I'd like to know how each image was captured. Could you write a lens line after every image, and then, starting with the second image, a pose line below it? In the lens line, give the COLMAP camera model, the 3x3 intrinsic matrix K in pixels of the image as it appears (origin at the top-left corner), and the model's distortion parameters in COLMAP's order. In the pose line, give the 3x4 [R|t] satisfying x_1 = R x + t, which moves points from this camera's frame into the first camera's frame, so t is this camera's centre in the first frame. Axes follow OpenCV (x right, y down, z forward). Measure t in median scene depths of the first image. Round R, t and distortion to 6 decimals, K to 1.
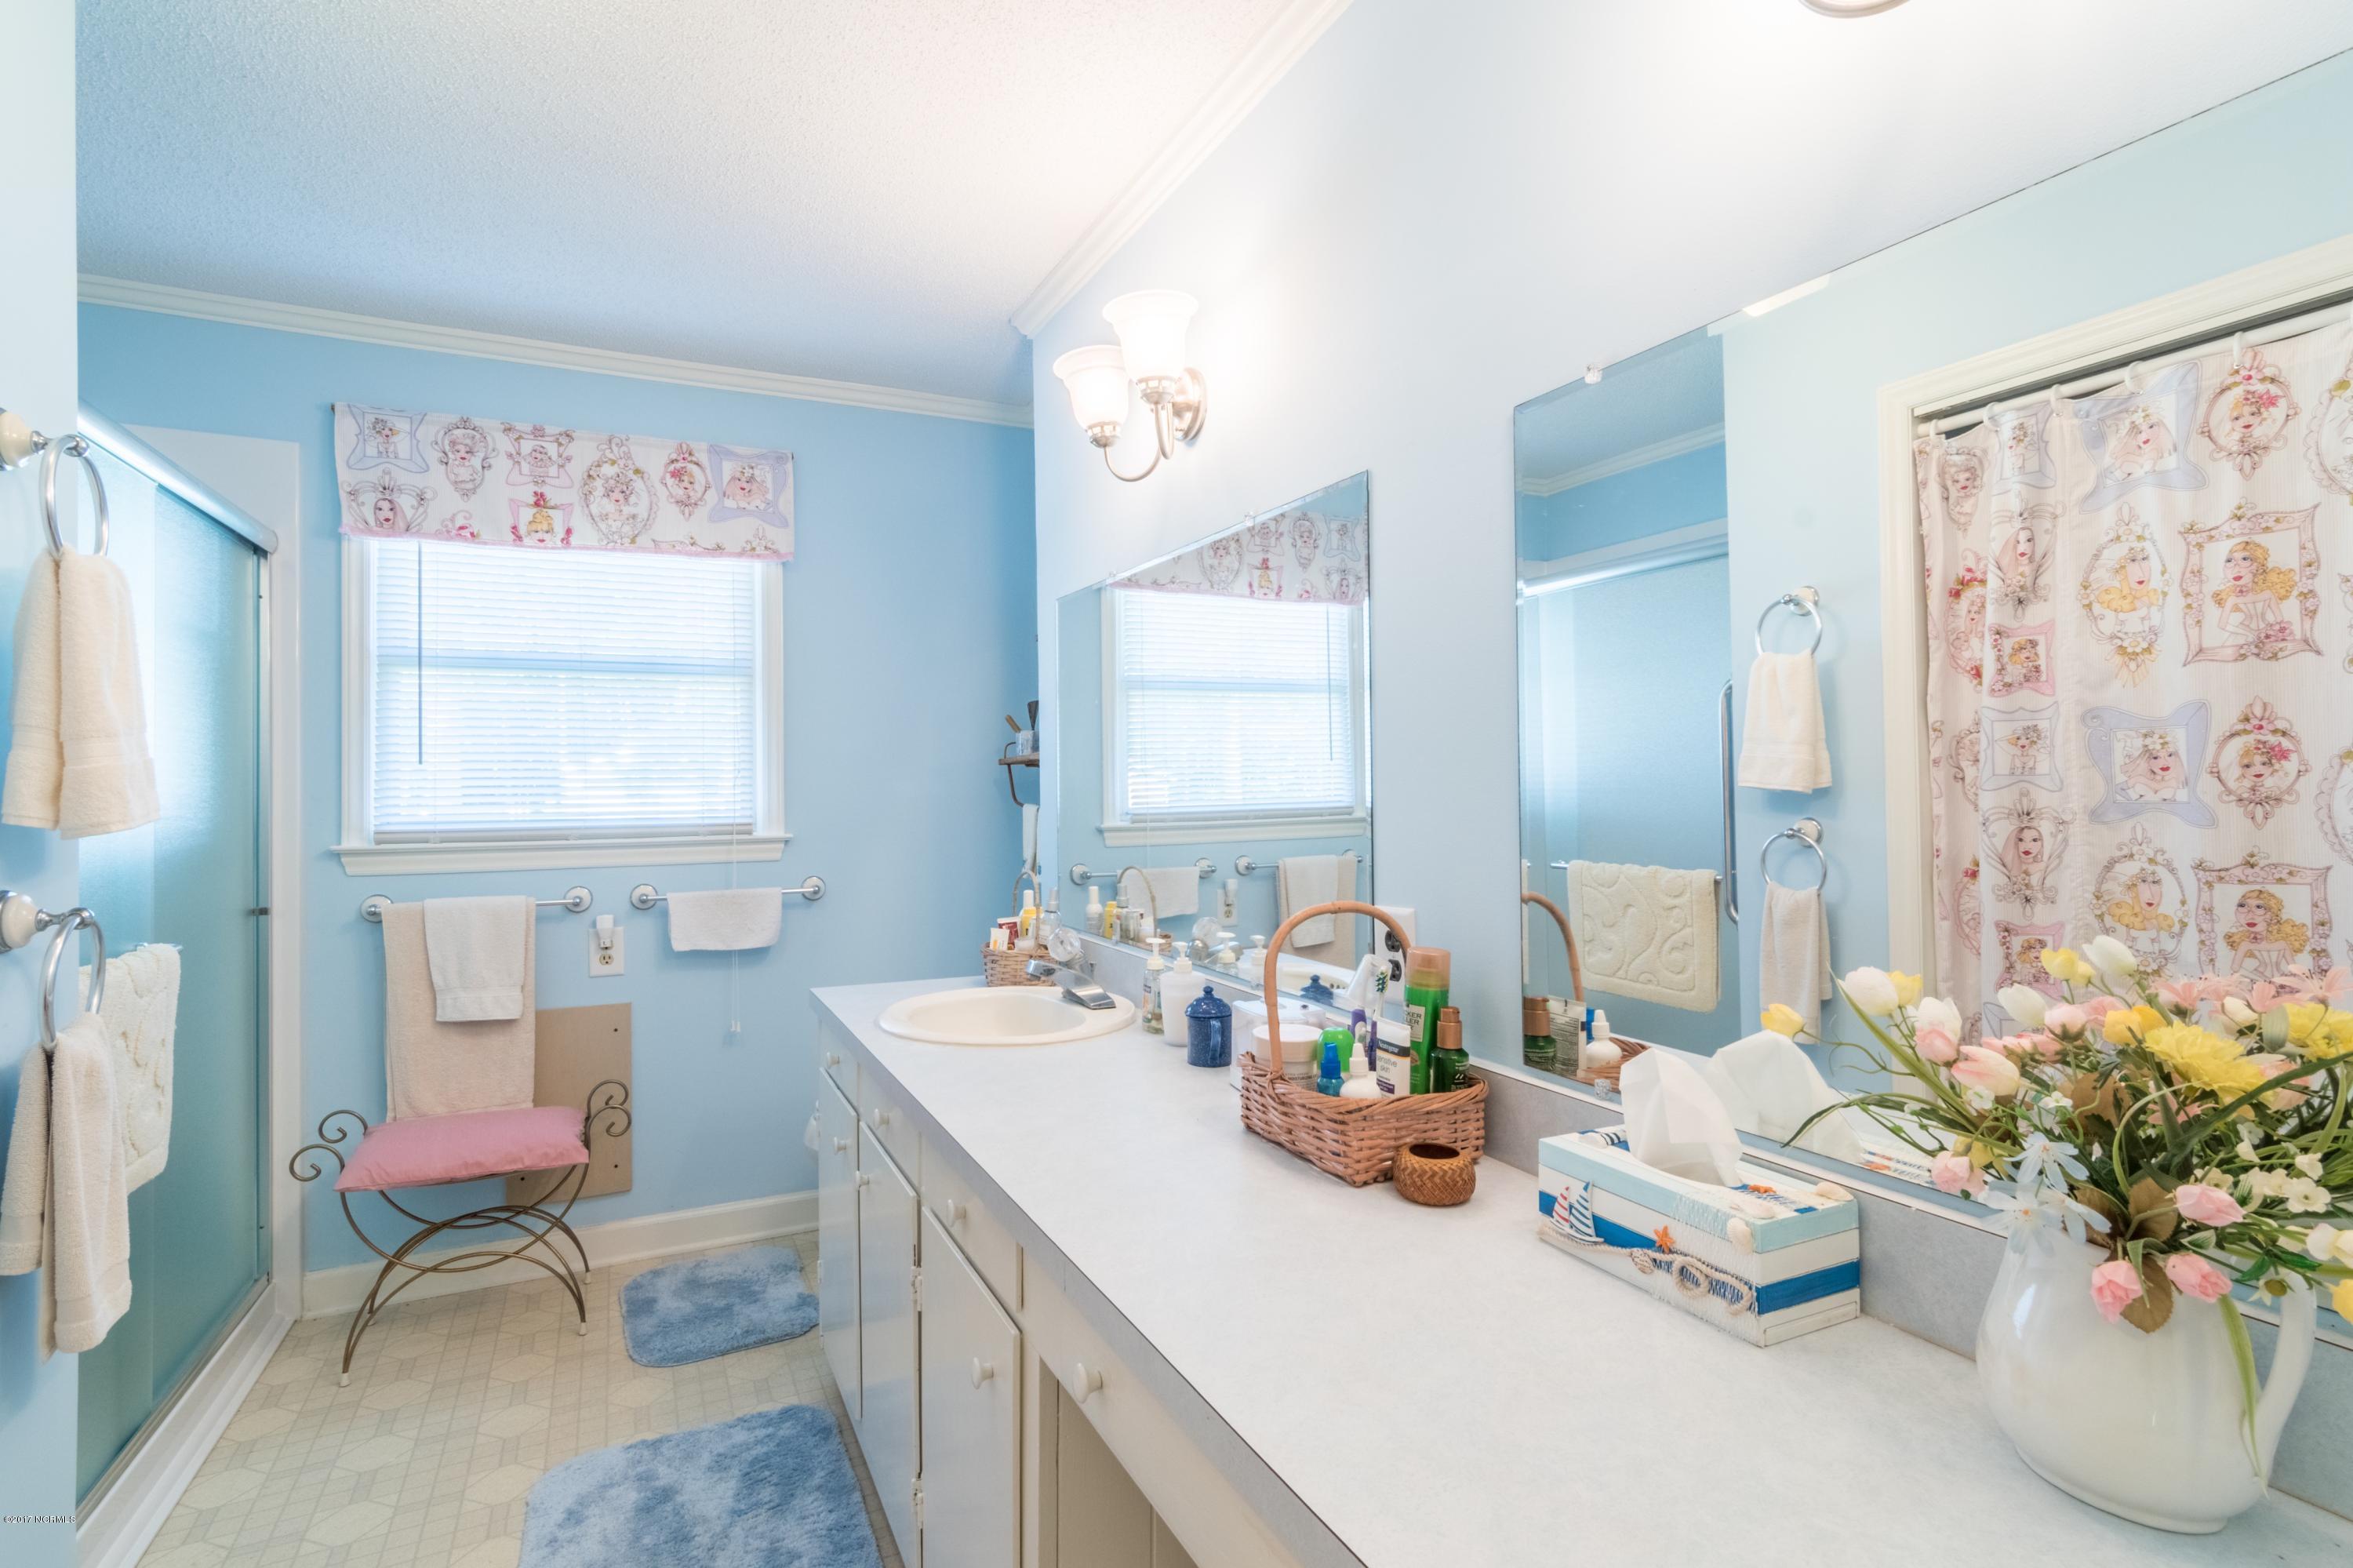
lens RADIAL K [[1151.6, 0, 1180.3], [0, 1151.6, 777.7], [0, 0, 1]] dist [-0.001689, 0.003615]
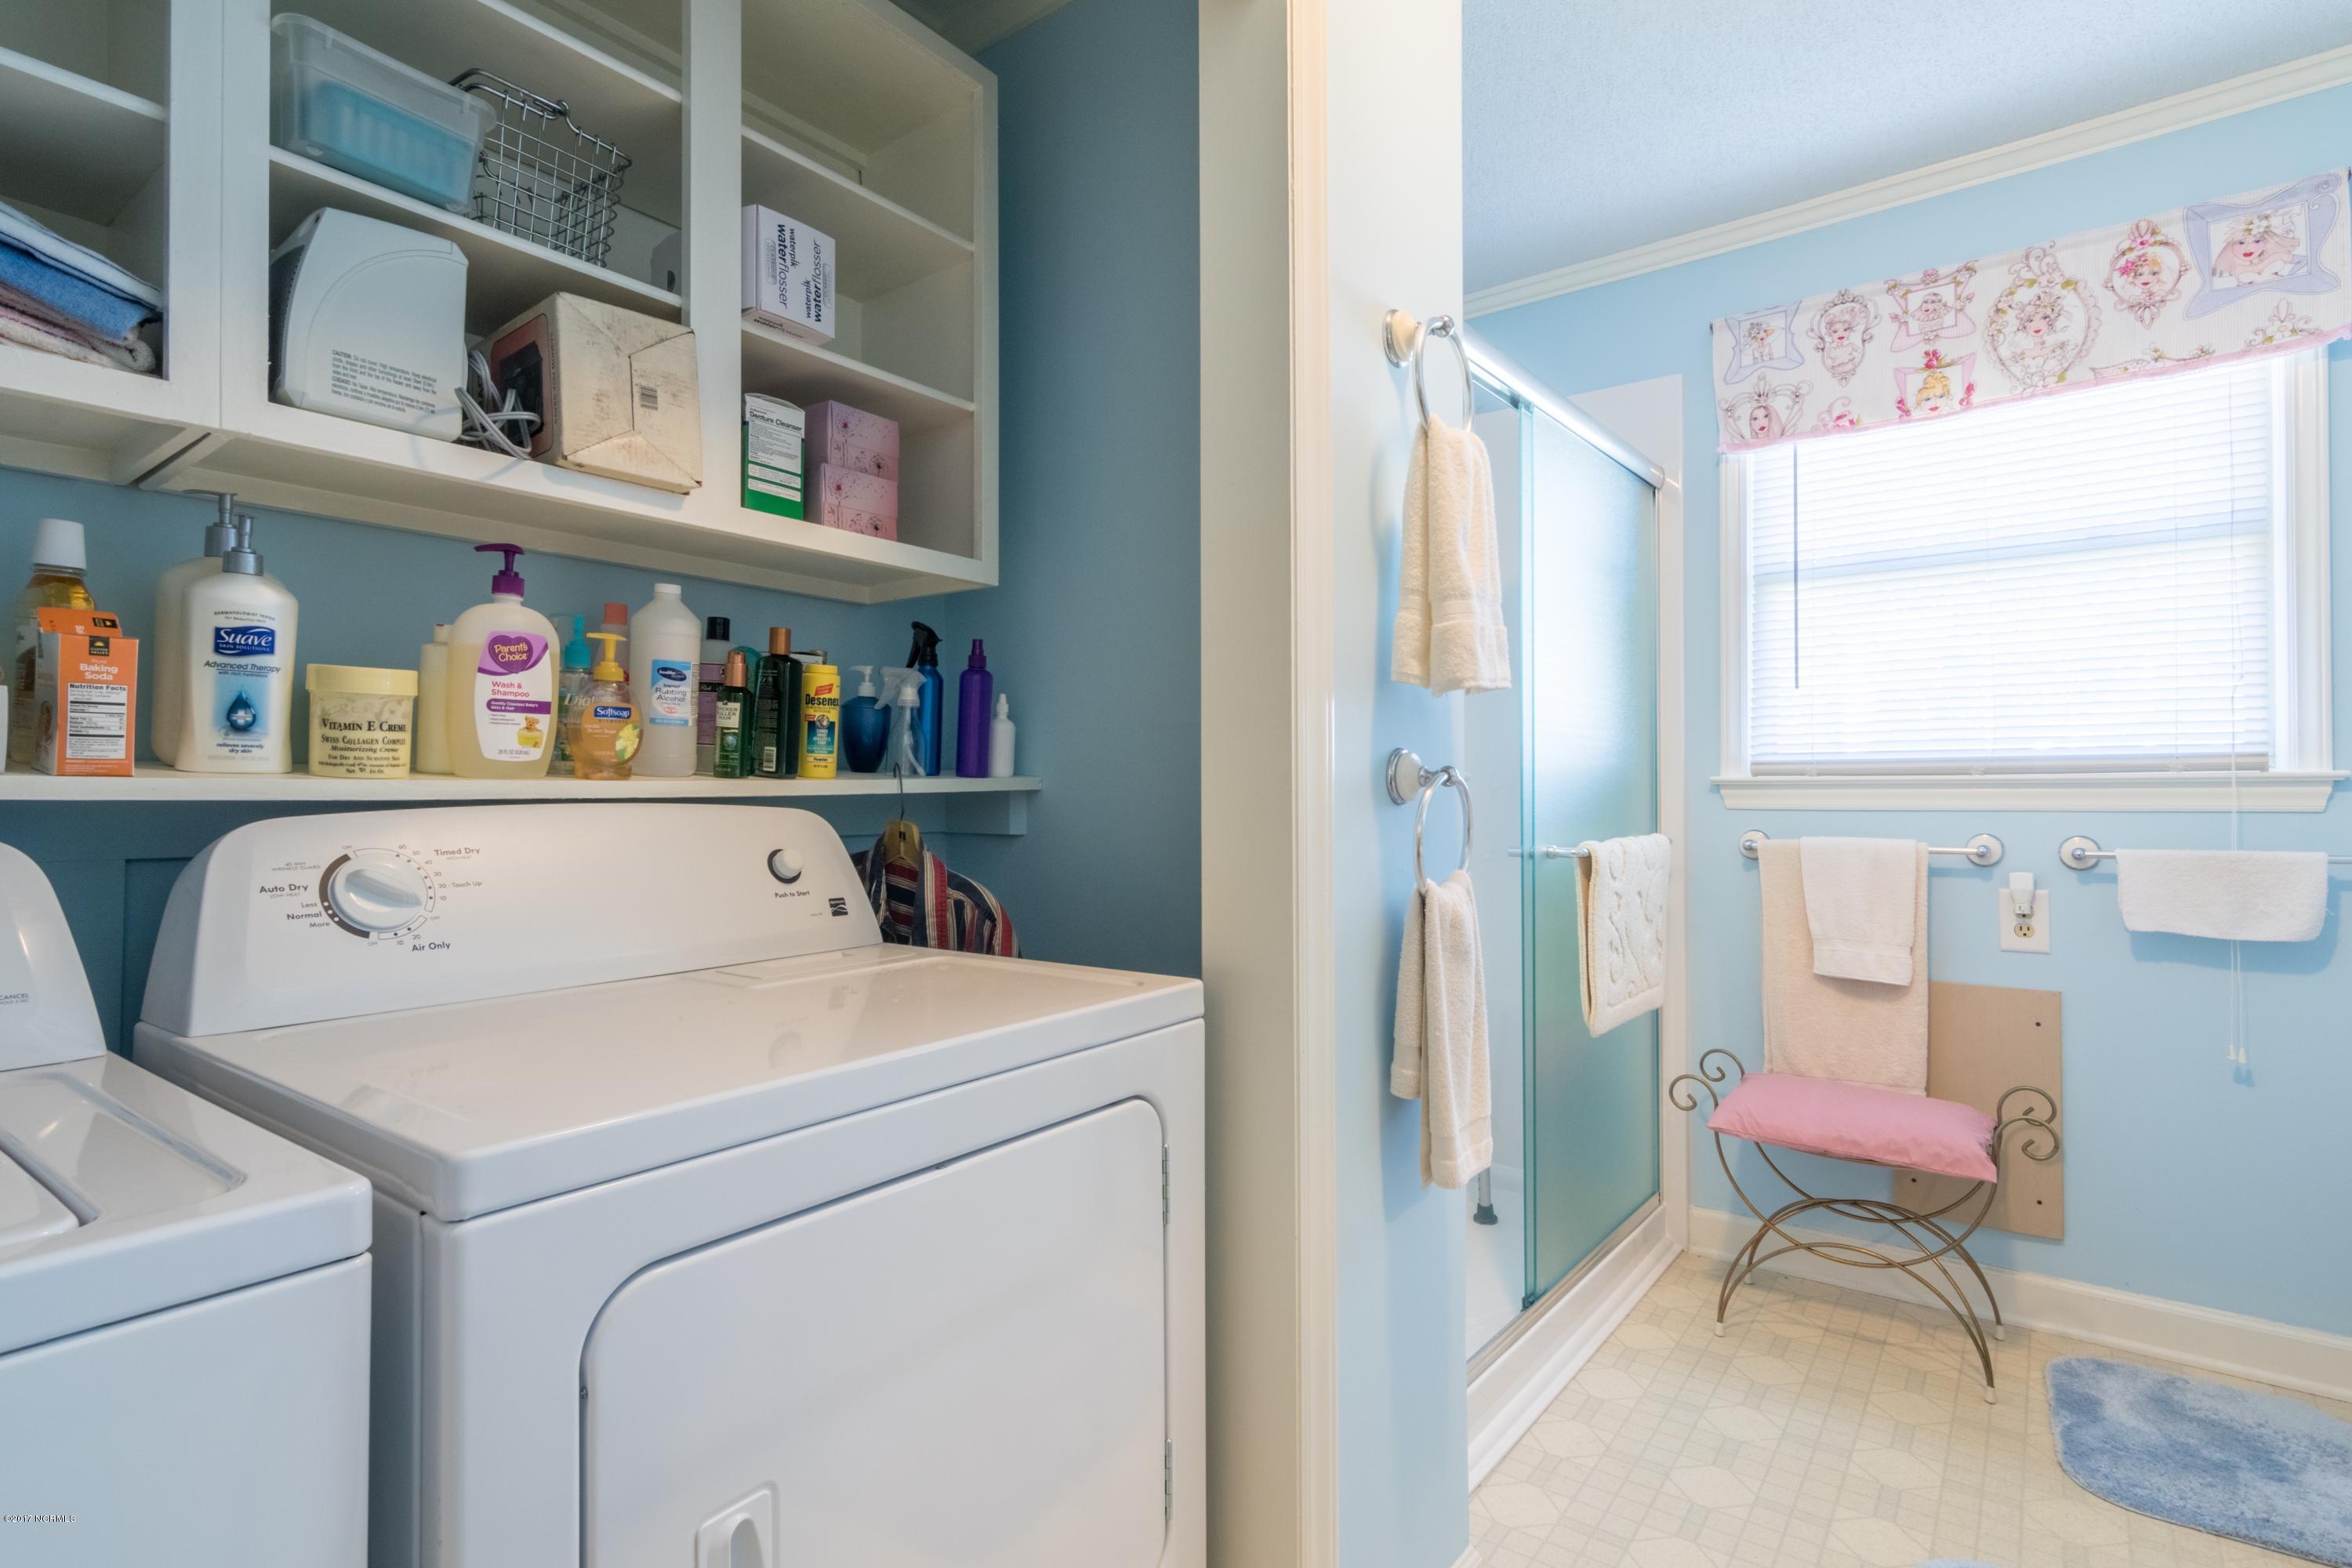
lens RADIAL K [[1151.1, 0, 1179.8], [0, 1151.1, 777.7], [0, 0, 1]] dist [-0.001689, 0.003615]
pose [[0.445346, -0.005117, -0.895344, -0.061647], [-0.000843, 0.999981, -0.006134, 0.064765], [0.895358, 0.003487, 0.445333, 0.156488]]
